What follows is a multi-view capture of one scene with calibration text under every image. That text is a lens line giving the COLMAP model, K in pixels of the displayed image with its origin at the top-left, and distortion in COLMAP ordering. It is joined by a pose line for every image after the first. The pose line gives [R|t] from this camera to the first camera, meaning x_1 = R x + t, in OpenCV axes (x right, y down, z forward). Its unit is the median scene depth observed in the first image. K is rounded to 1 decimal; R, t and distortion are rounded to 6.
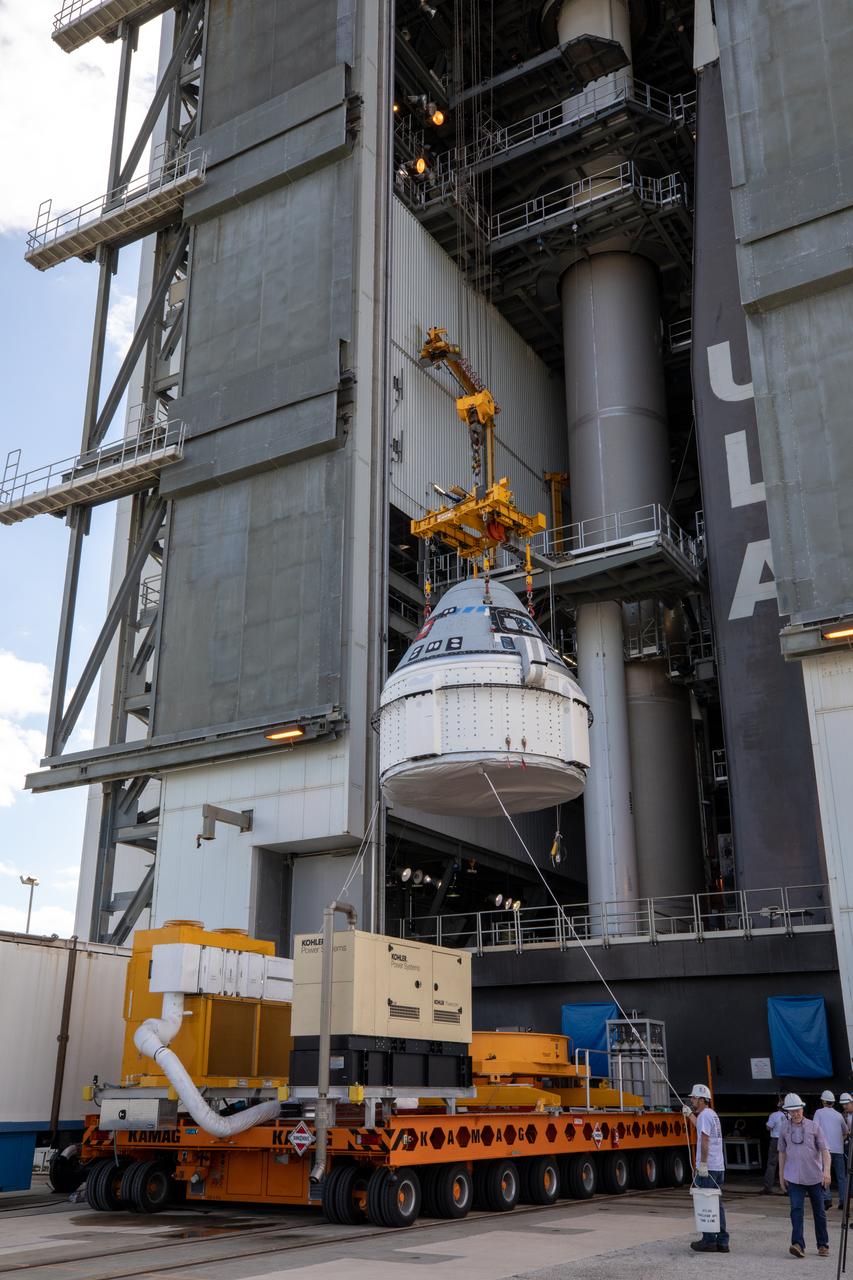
lens RADIAL K [[1215.4, 0, 426.5], [0, 1215.4, 640.0], [0, 0, 1]] dist [0.033368, 0.013606]
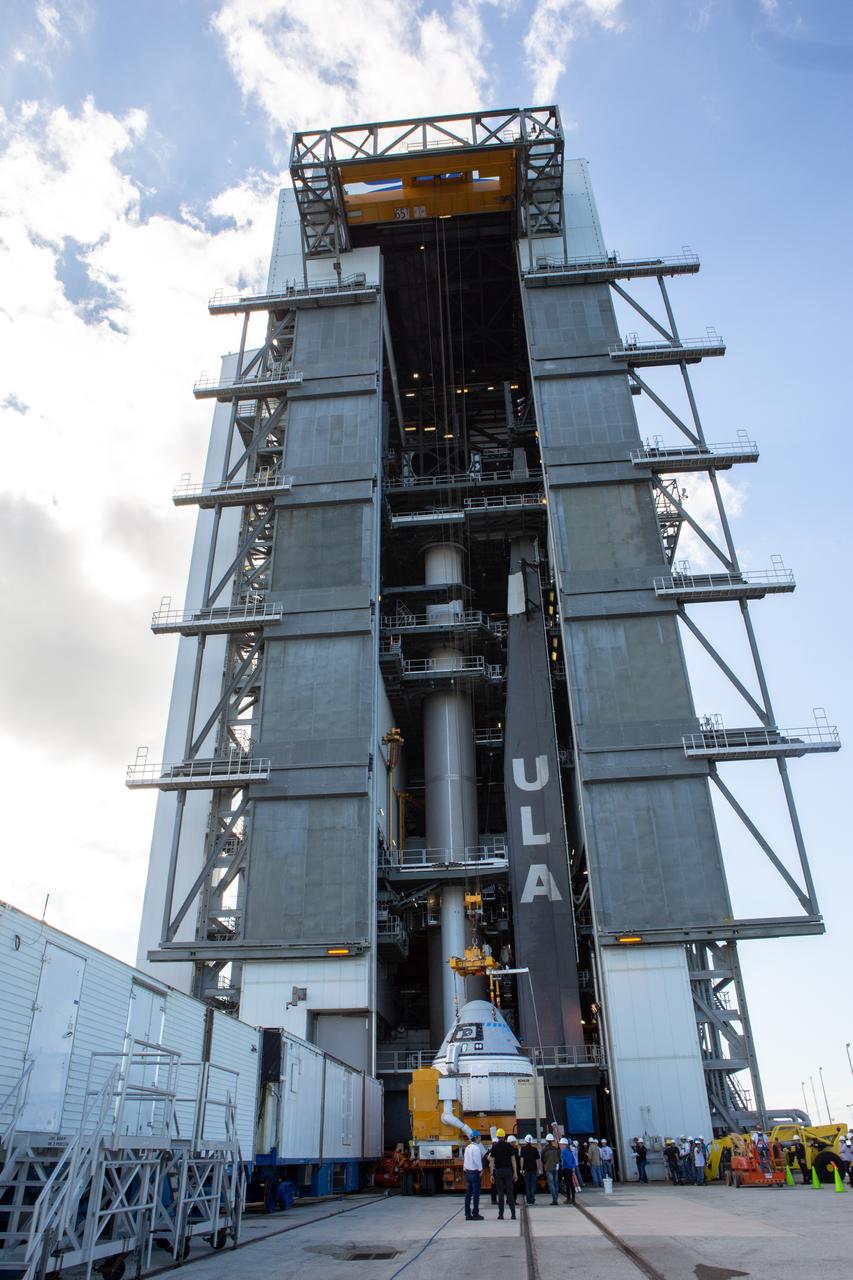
lens RADIAL K [[889.1, 0, 426.5], [0, 889.1, 640.0], [0, 0, 1]] dist [-0.067666, 0.004458]
pose [[0.899338, 0.210697, 0.383143, -0.571917], [-0.138152, 0.968281, -0.208195, -0.116250], [-0.414857, 0.134306, 0.899920, -0.337754]]
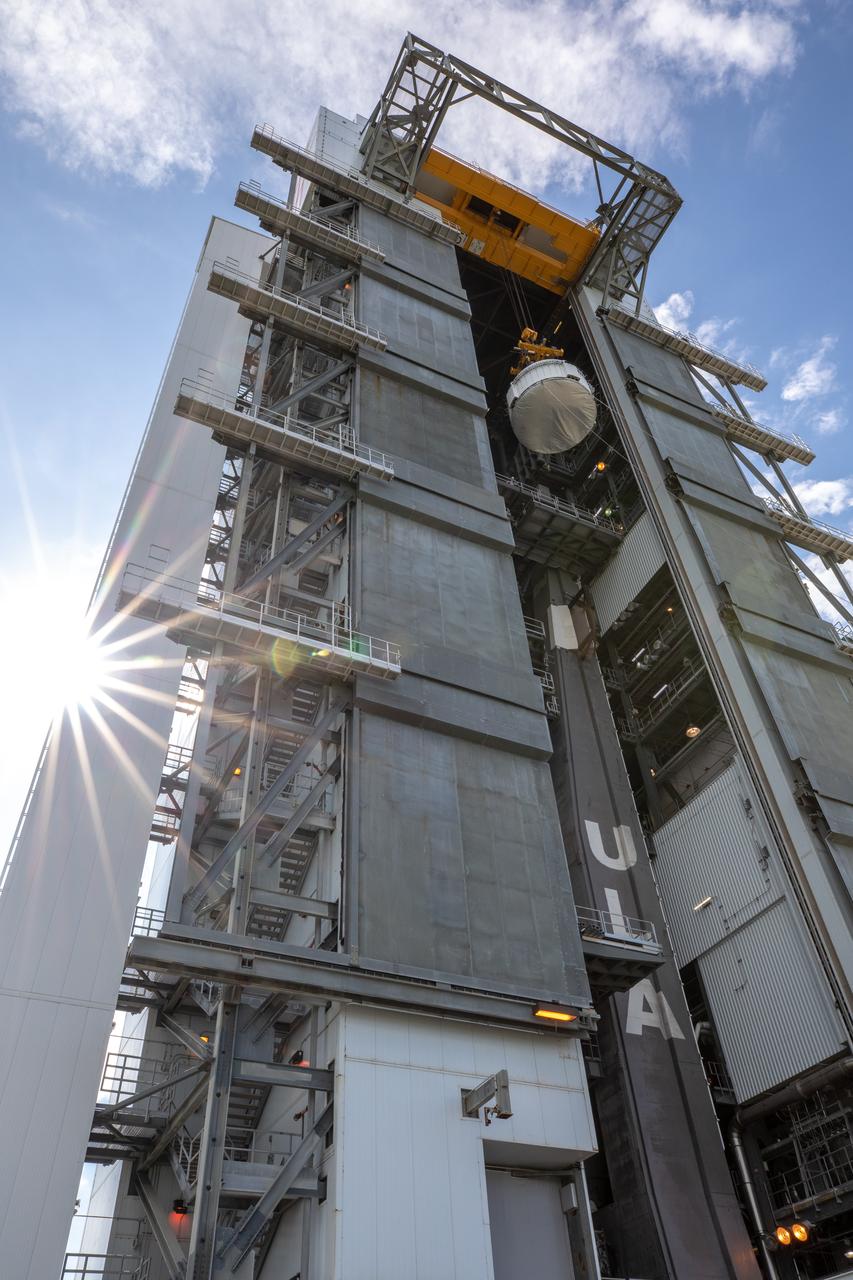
lens RADIAL K [[904.5, 0, 426.5], [0, 904.5, 640.0], [0, 0, 1]] dist [0.010093, 0.004816]
pose [[0.536446, 0.583726, 0.609499, -0.689693], [-0.252871, 0.800206, -0.543807, 0.227432], [-0.805160, 0.137598, 0.576875, 0.588188]]
